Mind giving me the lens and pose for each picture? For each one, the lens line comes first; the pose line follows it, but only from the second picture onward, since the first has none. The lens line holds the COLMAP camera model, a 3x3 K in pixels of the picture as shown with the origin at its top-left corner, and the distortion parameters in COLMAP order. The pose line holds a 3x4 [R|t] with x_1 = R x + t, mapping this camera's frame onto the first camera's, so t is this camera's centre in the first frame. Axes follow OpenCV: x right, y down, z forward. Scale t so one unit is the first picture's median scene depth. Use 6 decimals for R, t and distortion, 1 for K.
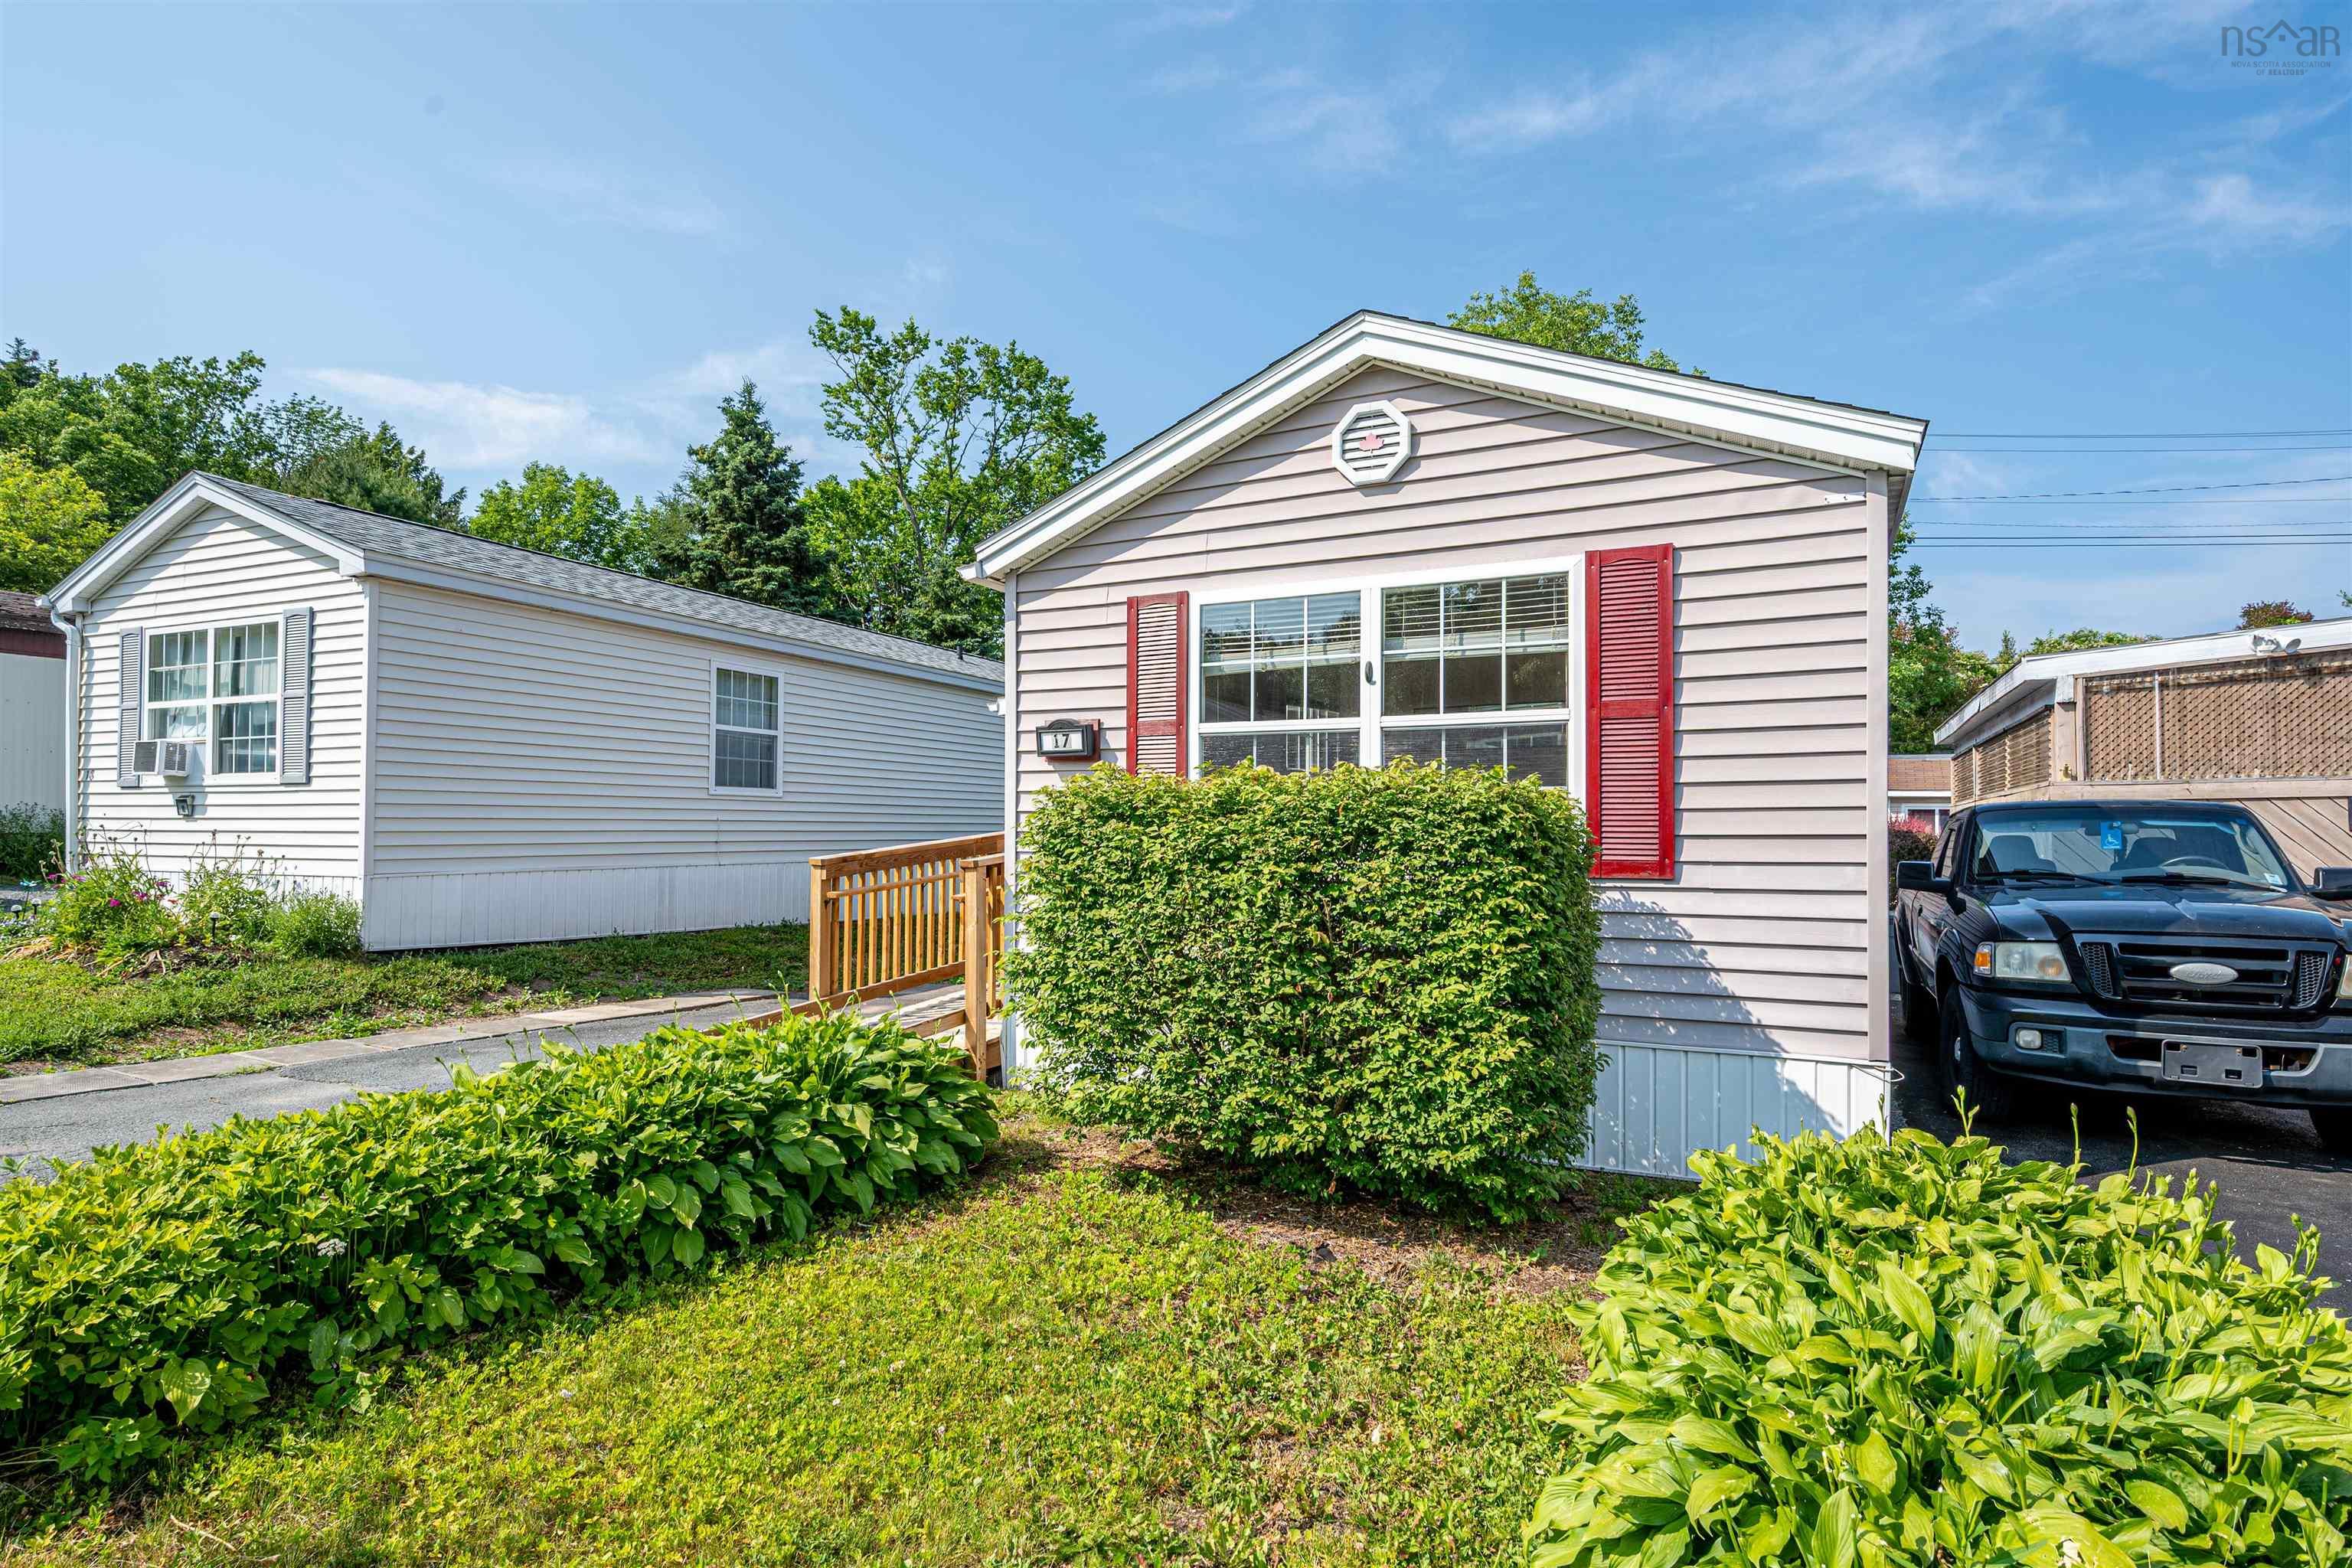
lens RADIAL K [[1221.9, 0, 1166.8], [0, 1221.9, 794.4], [0, 0, 1]] dist [-0.011497, 0.001470]
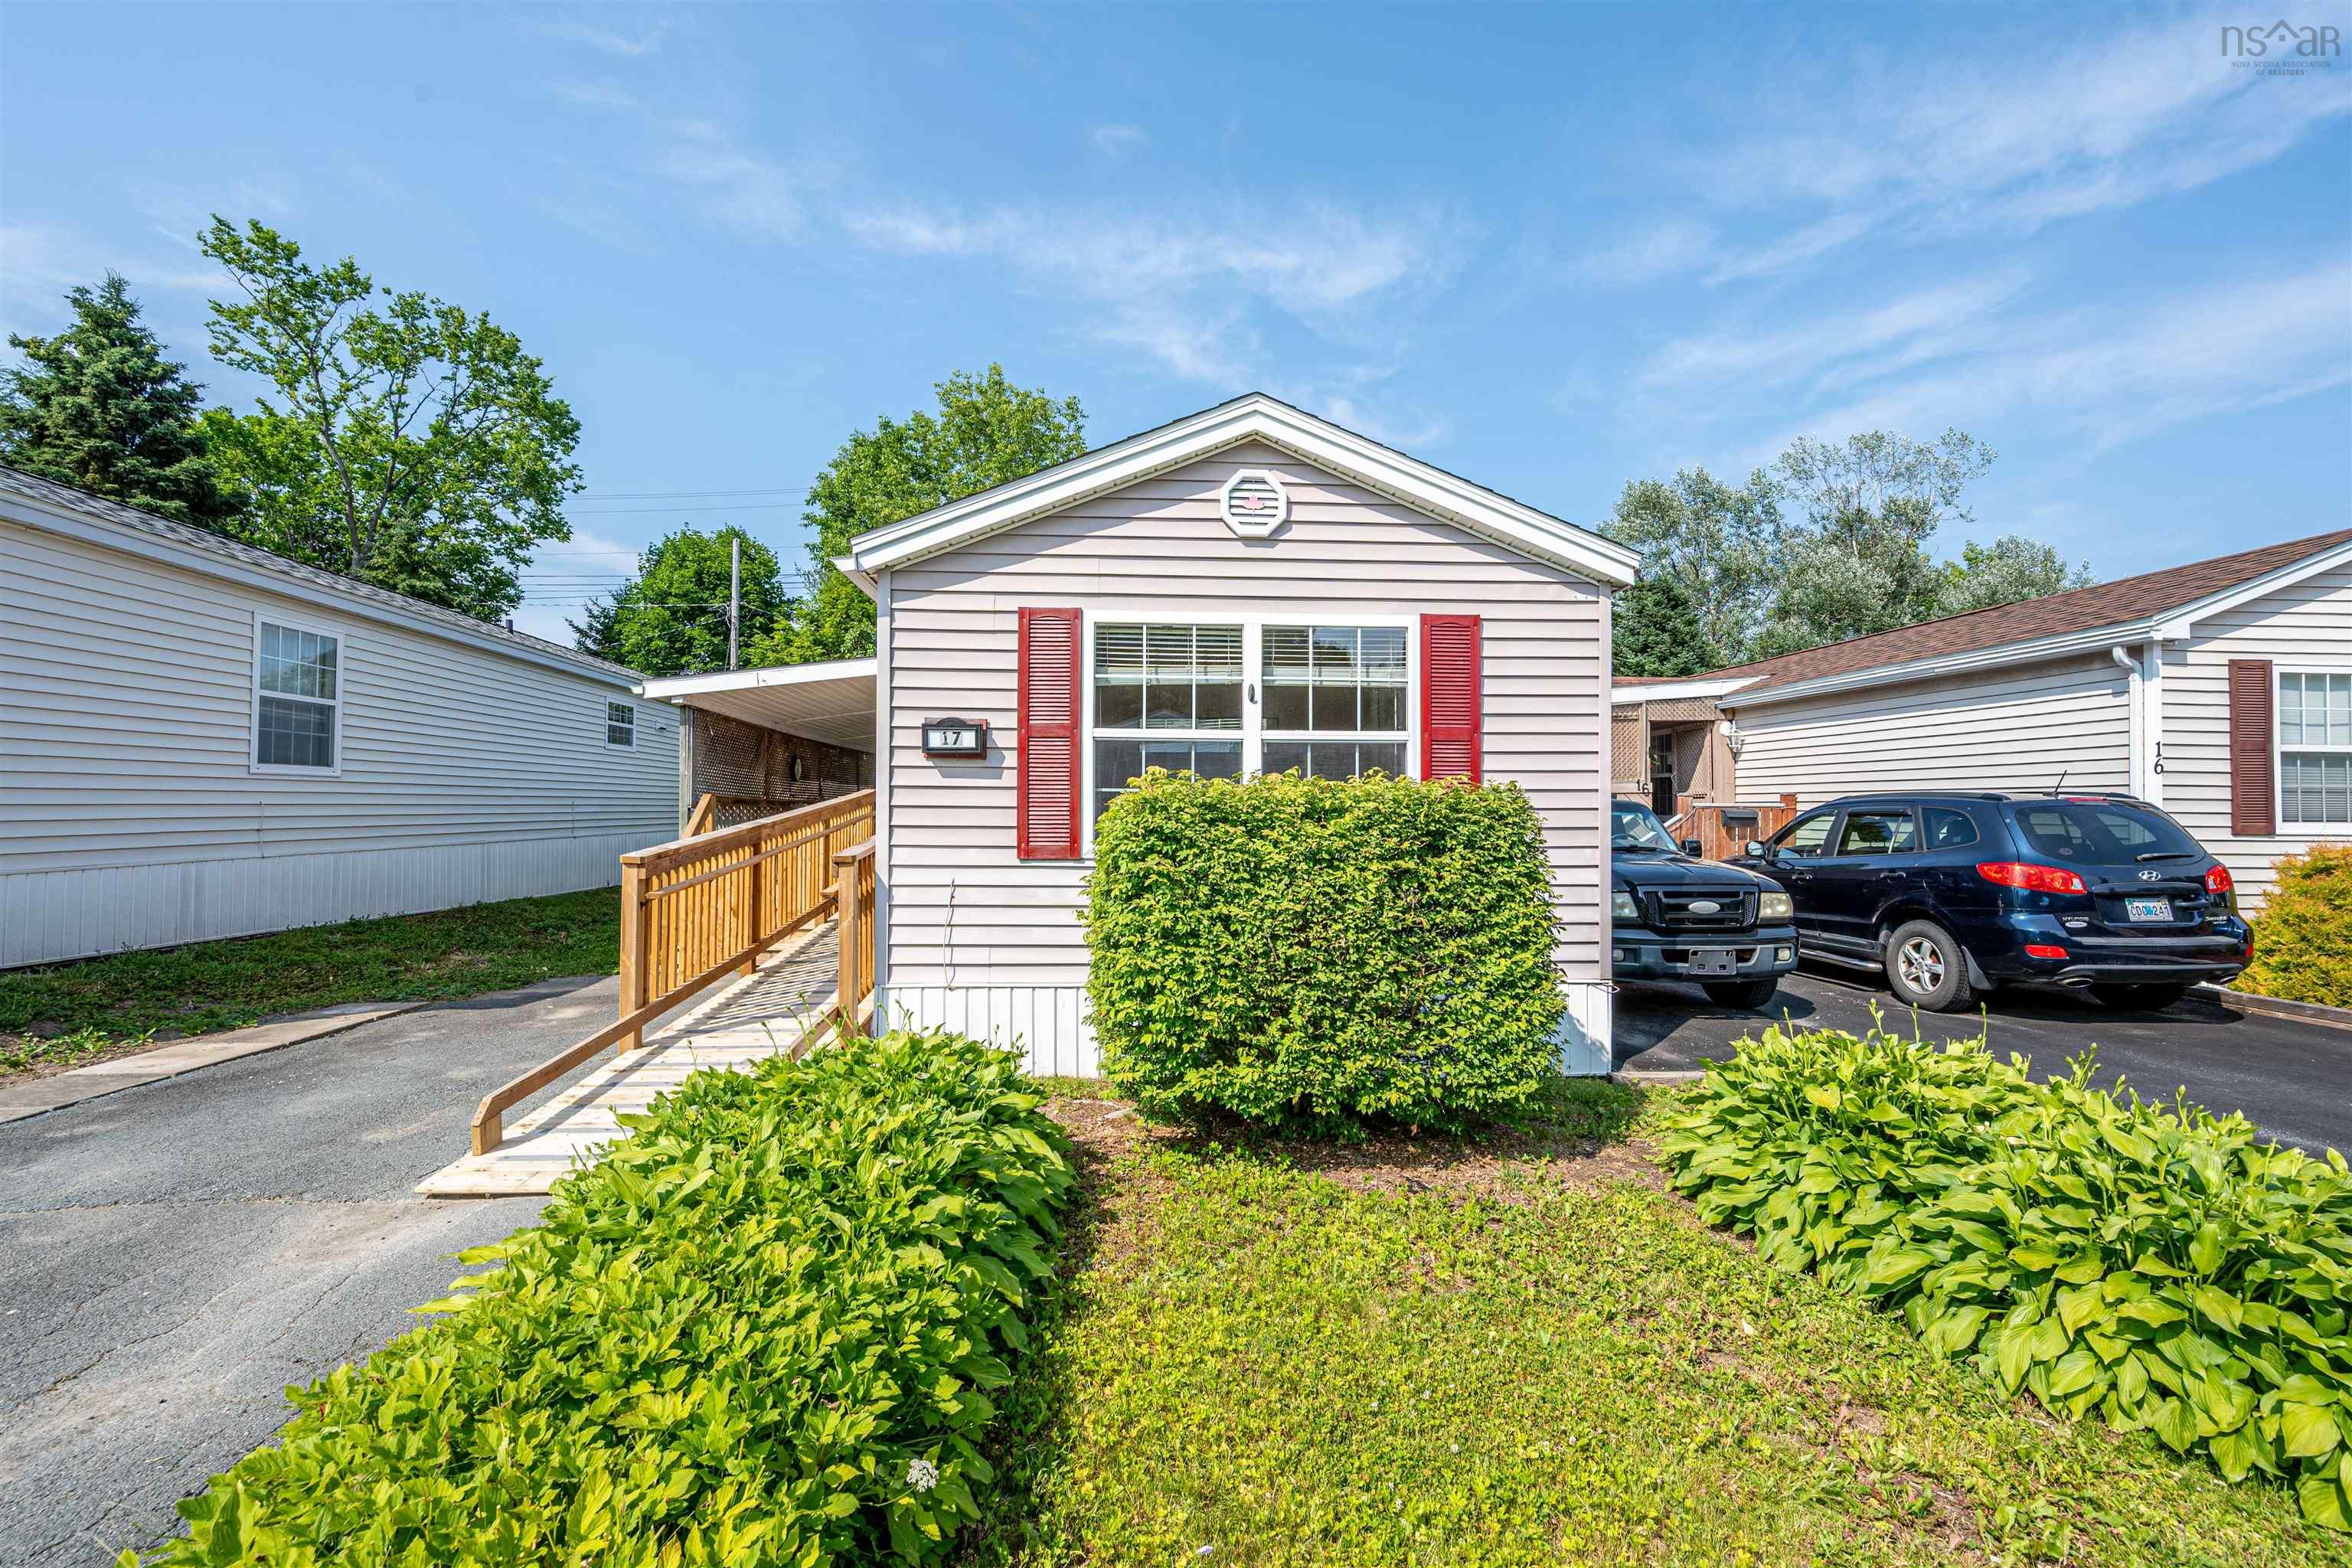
lens RADIAL K [[981.9, 0, 1164.9], [0, 981.9, 777.2], [0, 0, 1]] dist [0.000329, 0.000752]
pose [[0.854185, 0.014361, 0.519770, -0.369845], [-0.016339, 0.999866, -0.000774, -0.013170], [-0.519712, -0.007831, 0.854306, 0.192015]]
